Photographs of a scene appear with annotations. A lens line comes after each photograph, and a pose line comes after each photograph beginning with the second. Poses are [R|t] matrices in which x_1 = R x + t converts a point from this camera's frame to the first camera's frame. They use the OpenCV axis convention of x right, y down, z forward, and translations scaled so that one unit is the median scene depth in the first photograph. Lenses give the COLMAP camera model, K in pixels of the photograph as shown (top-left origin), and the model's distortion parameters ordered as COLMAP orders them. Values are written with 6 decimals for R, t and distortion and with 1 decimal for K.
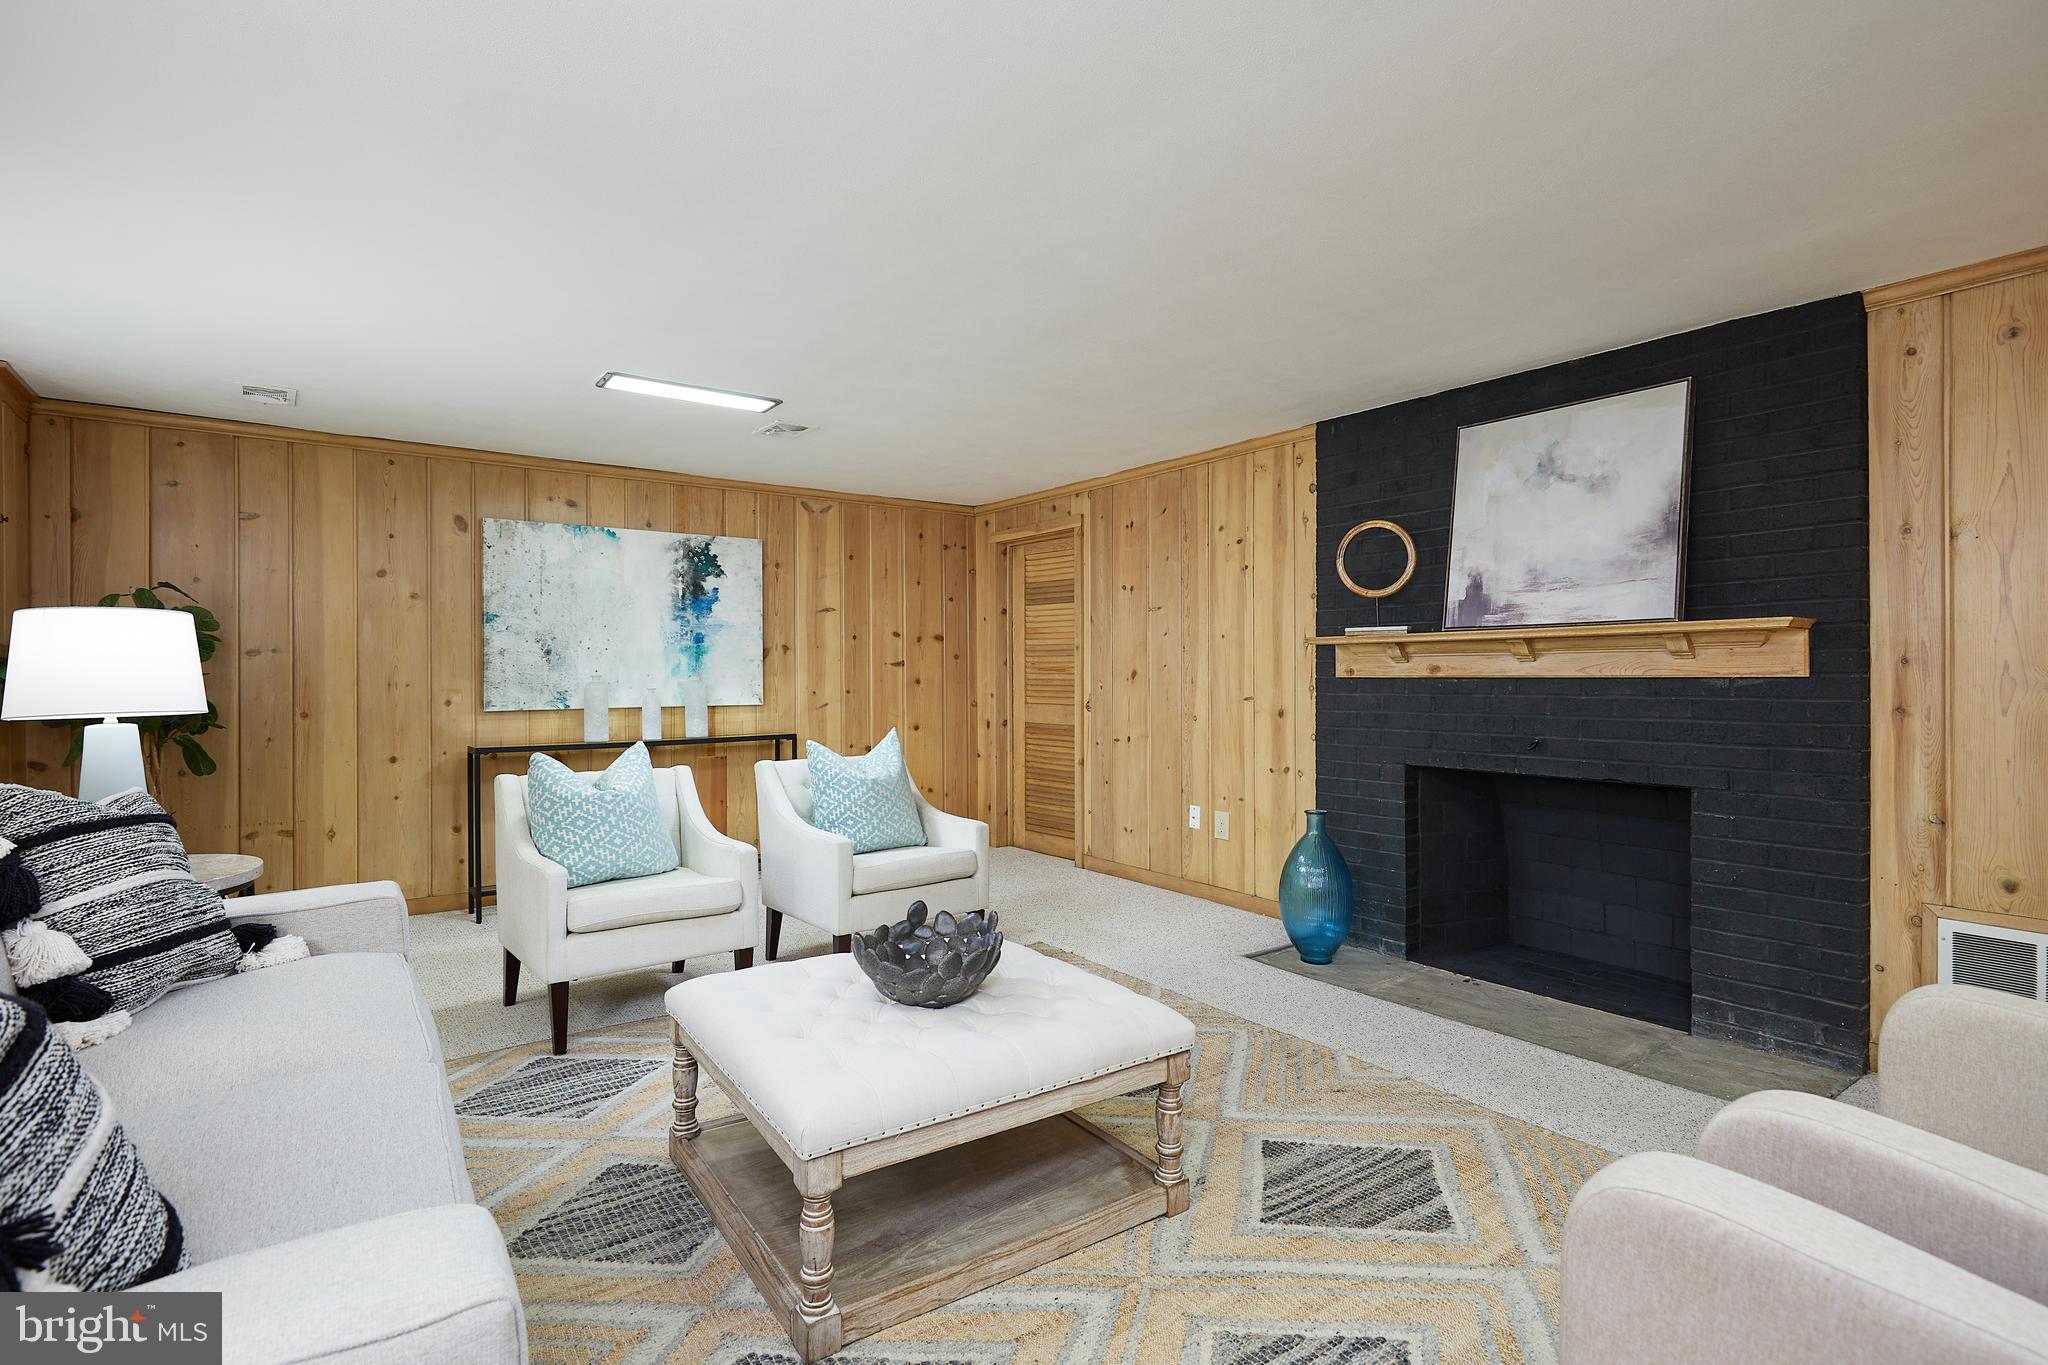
lens RADIAL K [[999.0, 0, 1027.9], [0, 999.0, 676.3], [0, 0, 1]] dist [0.004122, -0.000226]
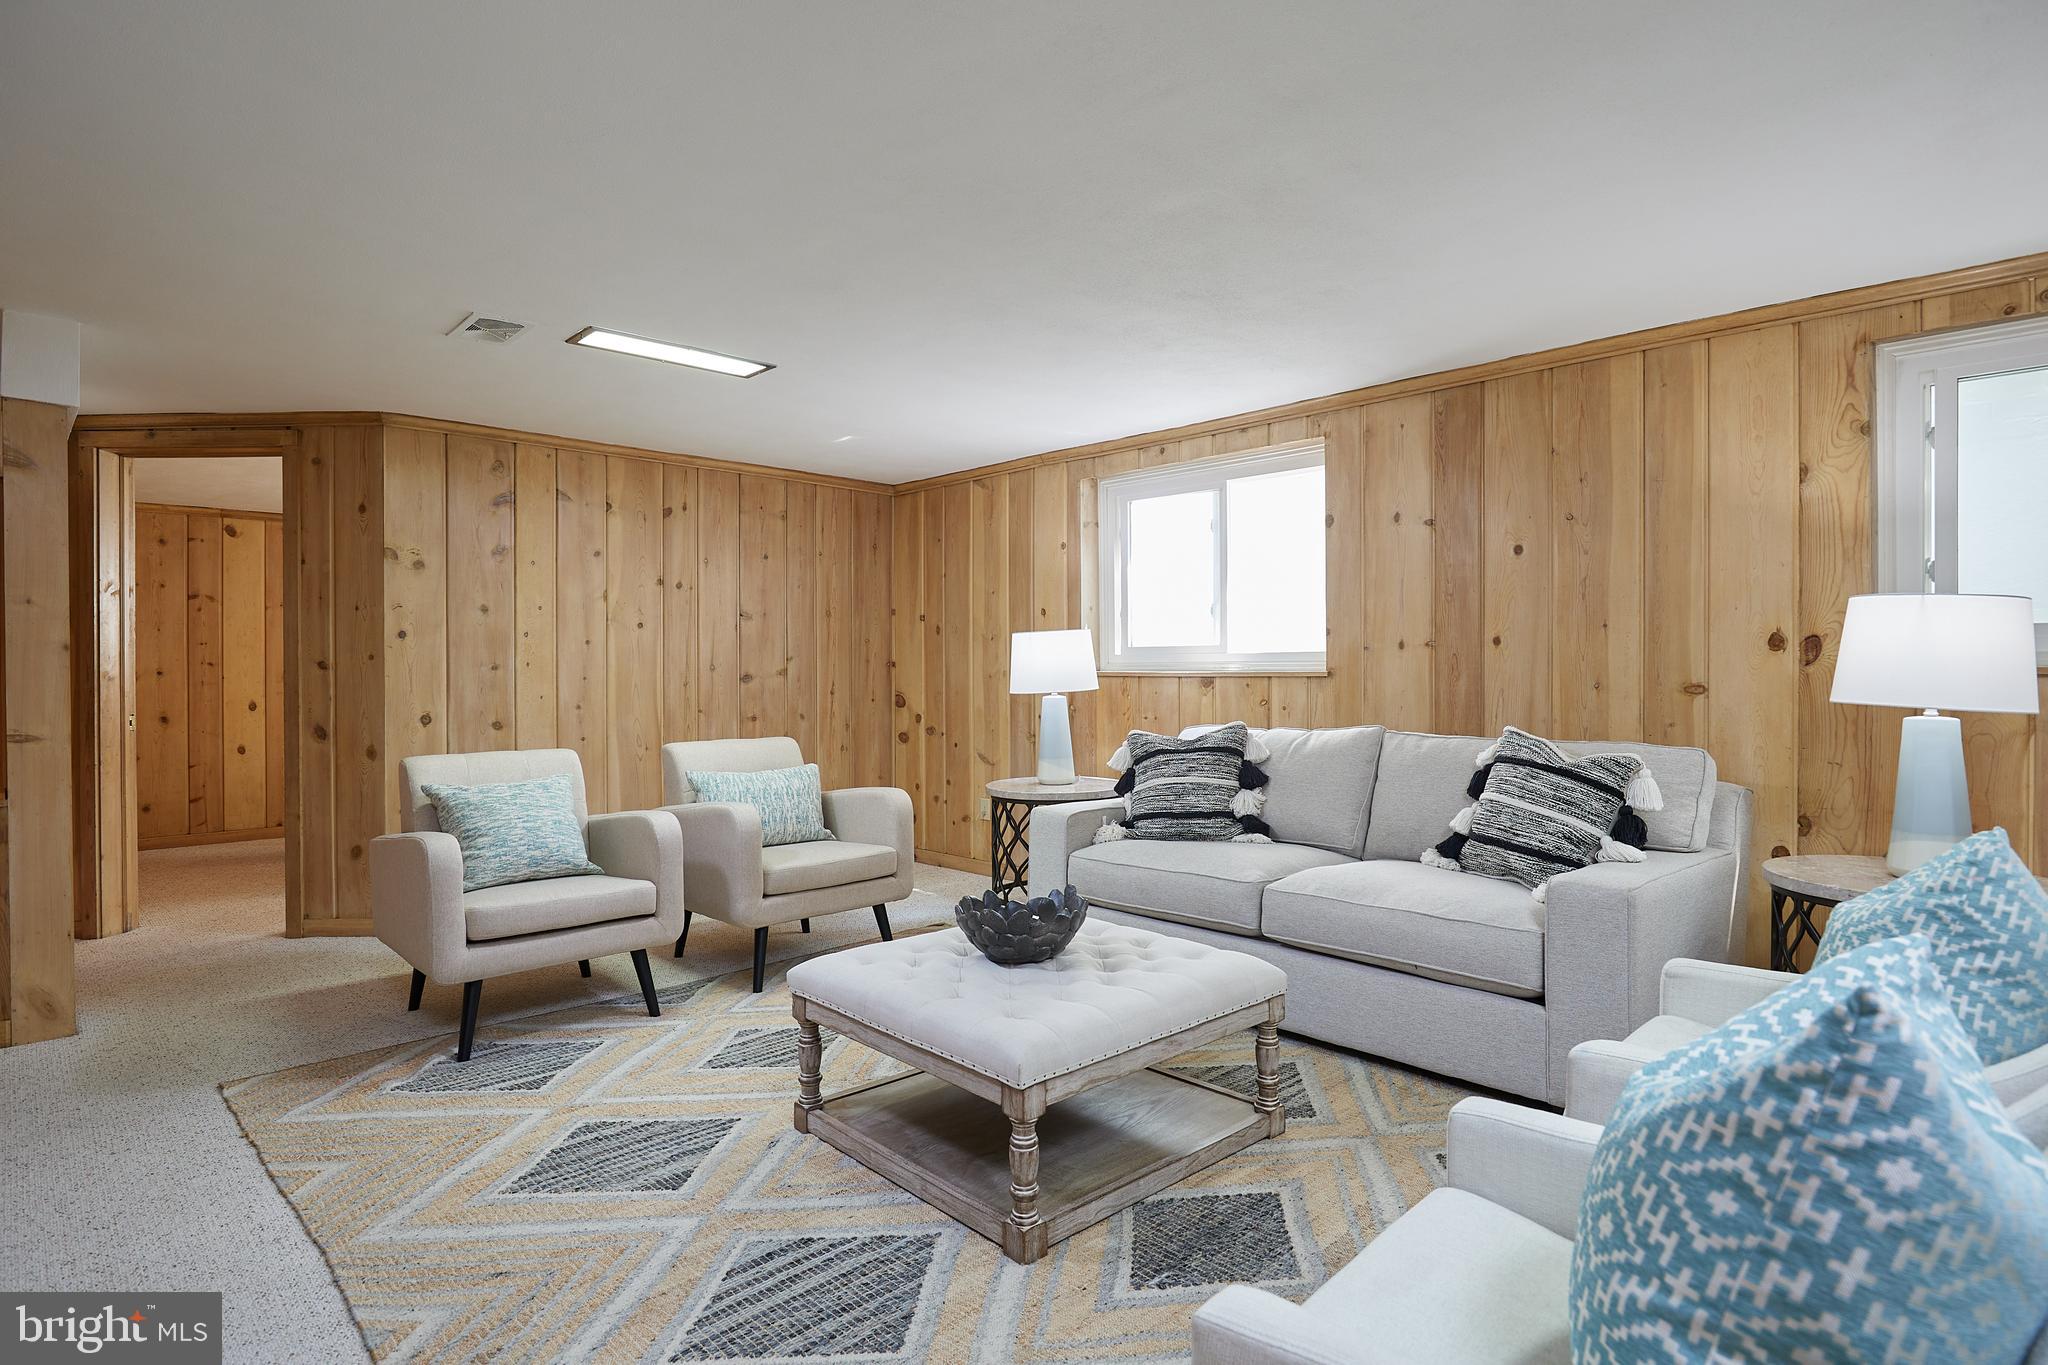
lens RADIAL K [[1076.3, 0, 1036.6], [0, 1076.3, 671.1], [0, 0, 1]] dist [-0.006419, -0.000449]
pose [[-0.989494, 0.007432, -0.144386, 0.025429], [0.006475, 0.999954, 0.007098, -0.003830], [0.144432, 0.006089, -0.989496, 0.984940]]
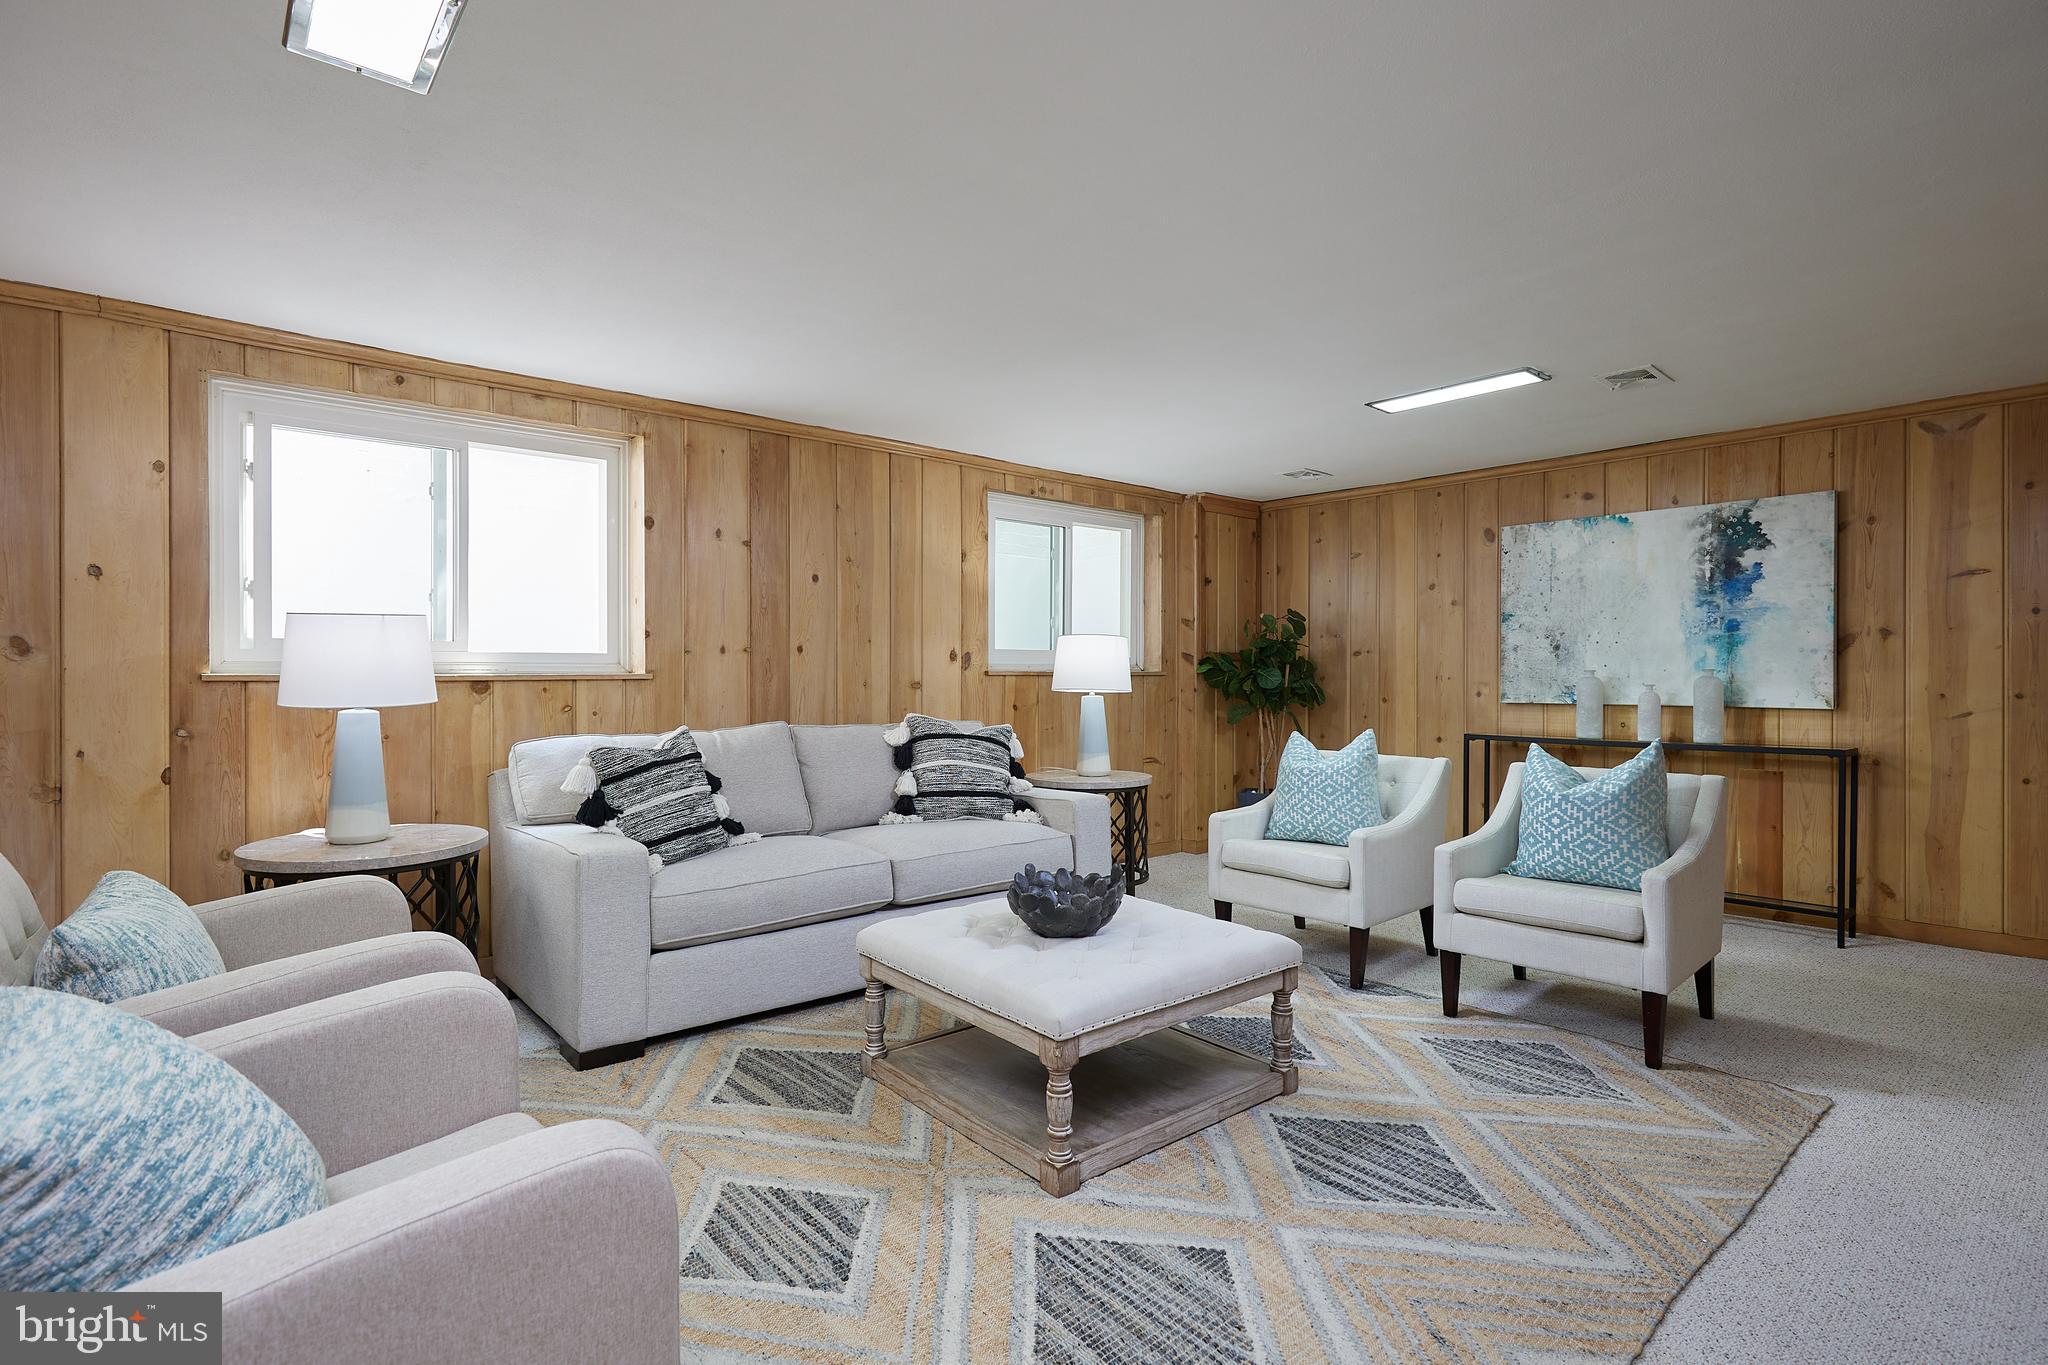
lens RADIAL K [[988.2, 0, 1022.9], [0, 988.2, 686.4], [0, 0, 1]] dist [-0.006879, 0.000679]
pose [[0.082511, 0.017334, -0.996439, 0.492296], [-0.002231, 0.999849, 0.017209, -0.000304], [0.996588, 0.000803, 0.082538, 0.380775]]
